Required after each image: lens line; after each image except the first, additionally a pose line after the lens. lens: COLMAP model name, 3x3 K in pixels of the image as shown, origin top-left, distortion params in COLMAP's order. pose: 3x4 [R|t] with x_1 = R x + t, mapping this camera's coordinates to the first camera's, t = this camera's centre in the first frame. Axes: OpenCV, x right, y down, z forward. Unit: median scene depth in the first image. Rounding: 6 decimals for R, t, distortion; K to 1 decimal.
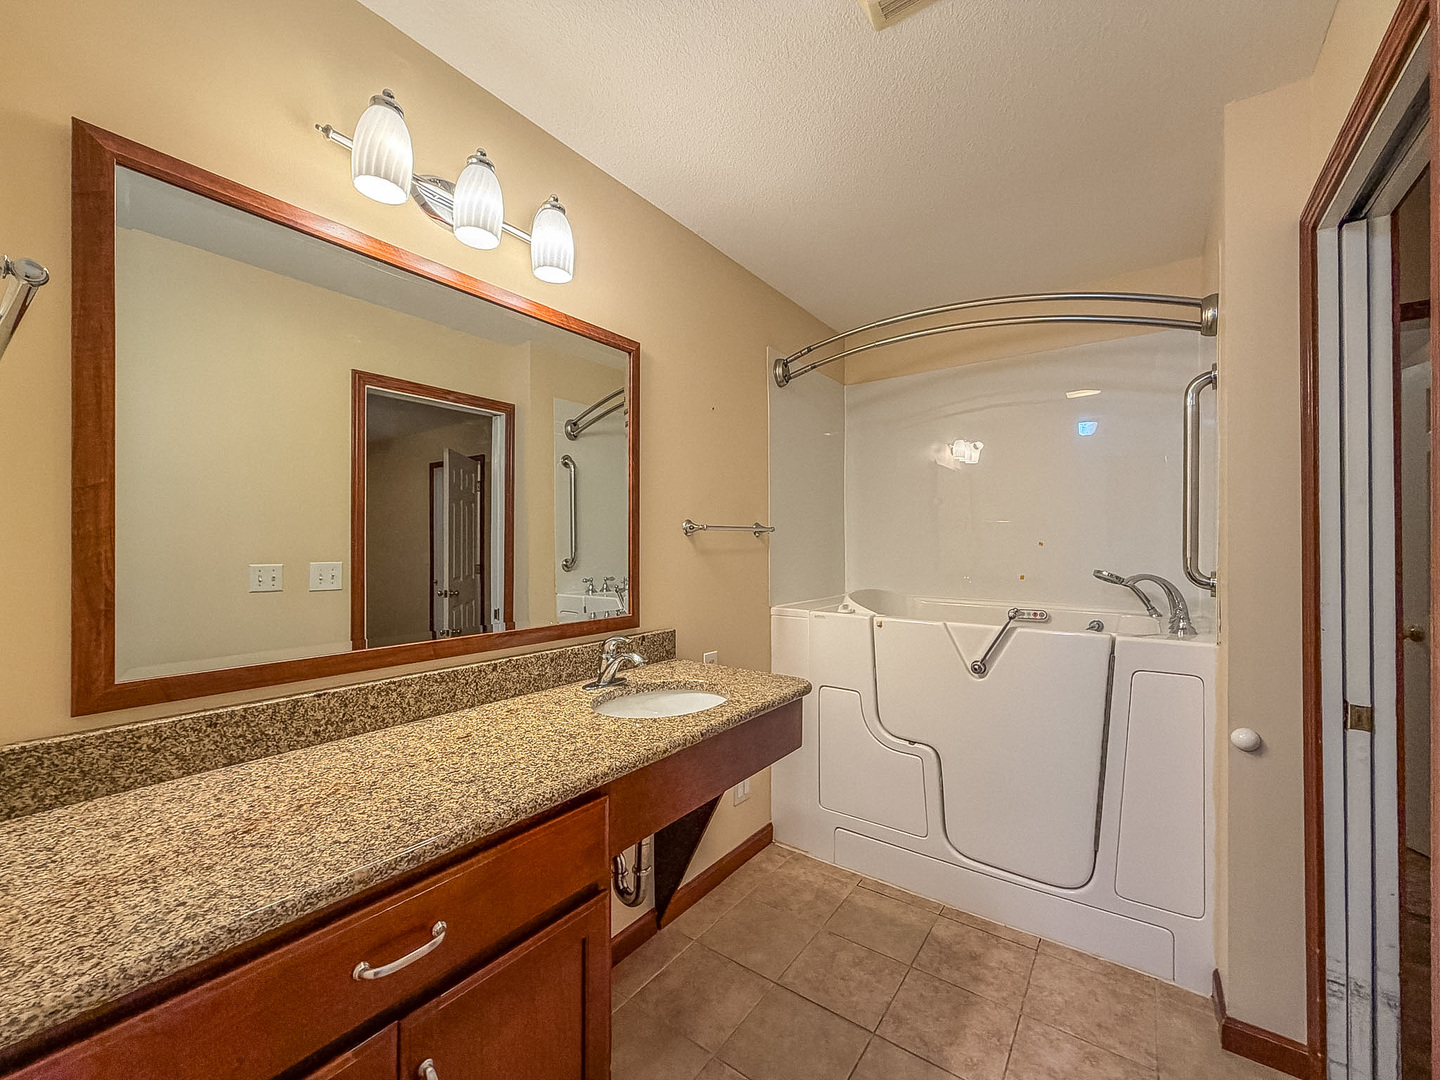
lens RADIAL K [[577.3, 0, 706.1], [0, 577.3, 548.8], [0, 0, 1]] dist [0.001559, 0.000258]
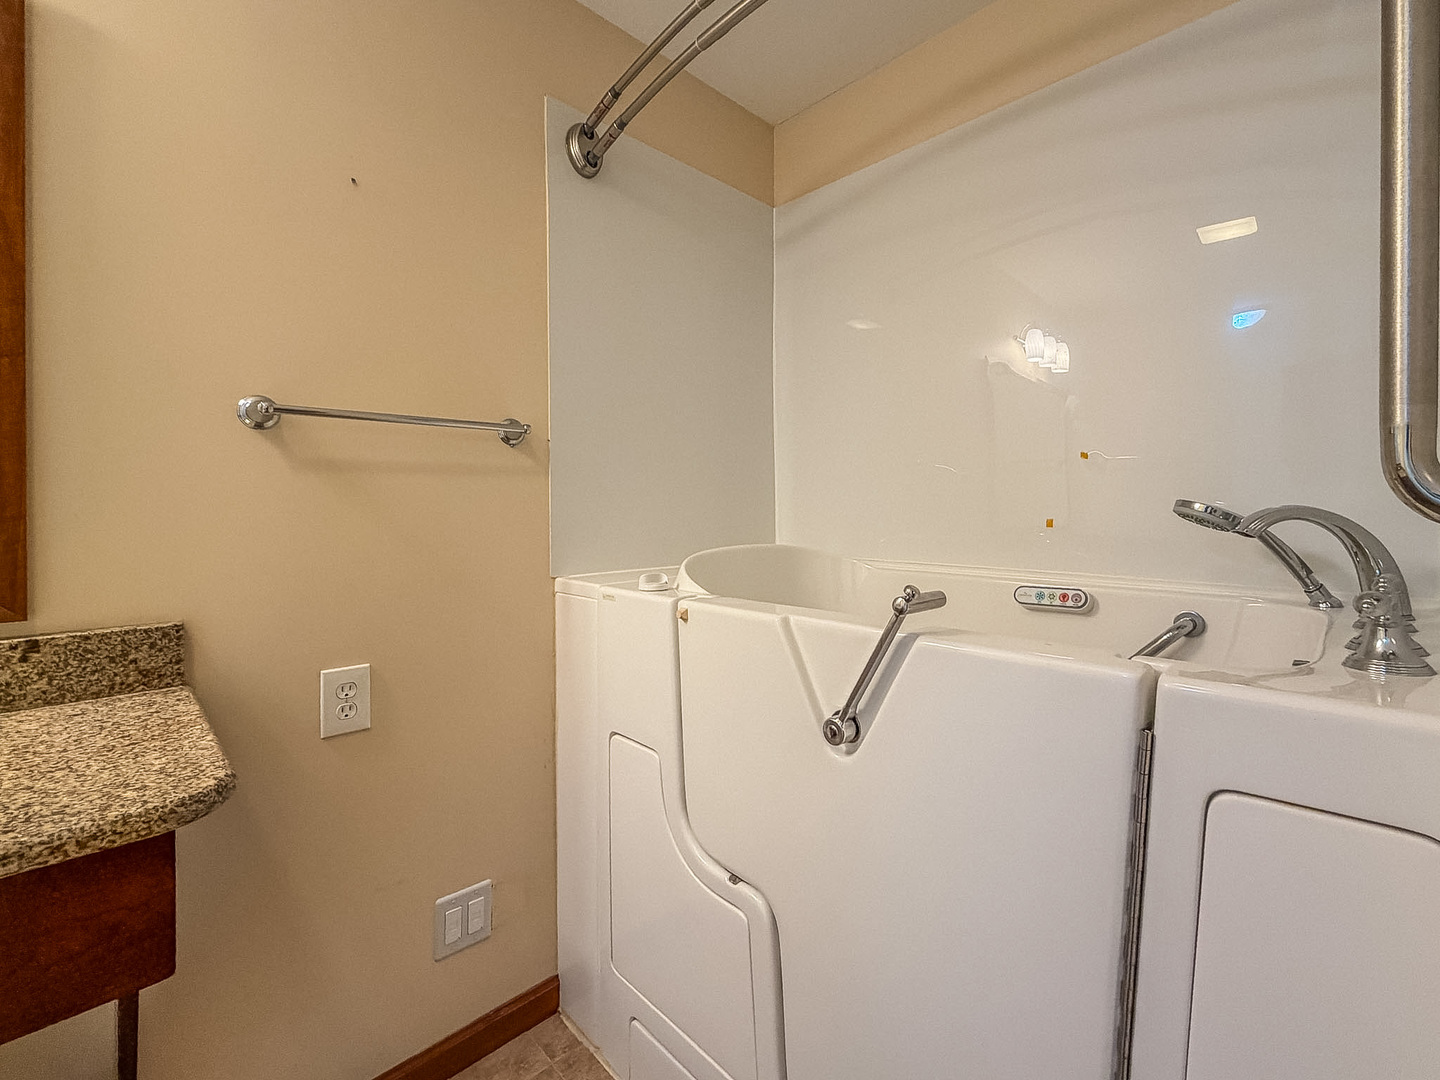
lens RADIAL K [[634.0, 0, 749.3], [0, 634.0, 512.1], [0, 0, 1]] dist [0.001348, -0.000140]
pose [[0.992854, -0.003974, -0.119269, 0.444414], [0.003852, 0.999992, -0.001261, 0.049613], [0.119273, 0.000792, 0.992861, 0.523228]]
